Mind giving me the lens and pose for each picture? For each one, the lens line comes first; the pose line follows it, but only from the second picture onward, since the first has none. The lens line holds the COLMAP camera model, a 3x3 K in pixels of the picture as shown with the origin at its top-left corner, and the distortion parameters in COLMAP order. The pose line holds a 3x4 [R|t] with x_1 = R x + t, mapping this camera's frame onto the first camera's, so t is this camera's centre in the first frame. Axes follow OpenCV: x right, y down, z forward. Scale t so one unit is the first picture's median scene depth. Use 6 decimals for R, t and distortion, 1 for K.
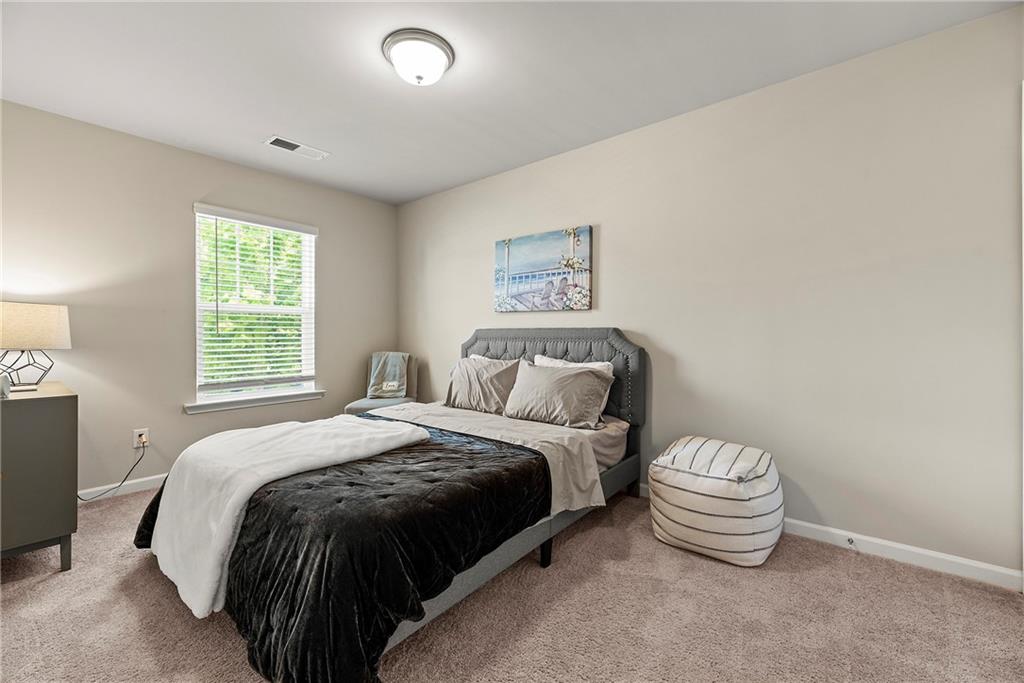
lens RADIAL K [[414.6, 0, 515.1], [0, 414.6, 341.6], [0, 0, 1]] dist [0.001717, -0.001278]
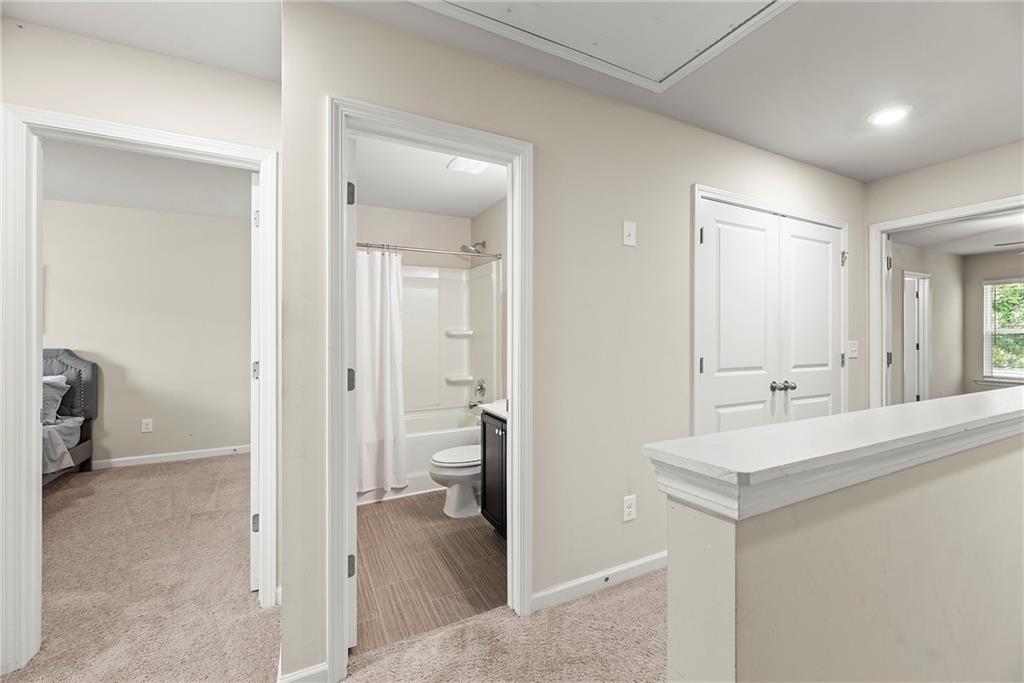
lens RADIAL K [[414.6, 0, 515.3], [0, 414.6, 339.5], [0, 0, 1]] dist [0.001717, -0.001278]
pose [[0.404887, -0.014910, 0.914245, -0.408538], [0.007702, 0.999887, 0.012896, -0.073436], [-0.914334, 0.001820, 0.404956, -0.895553]]
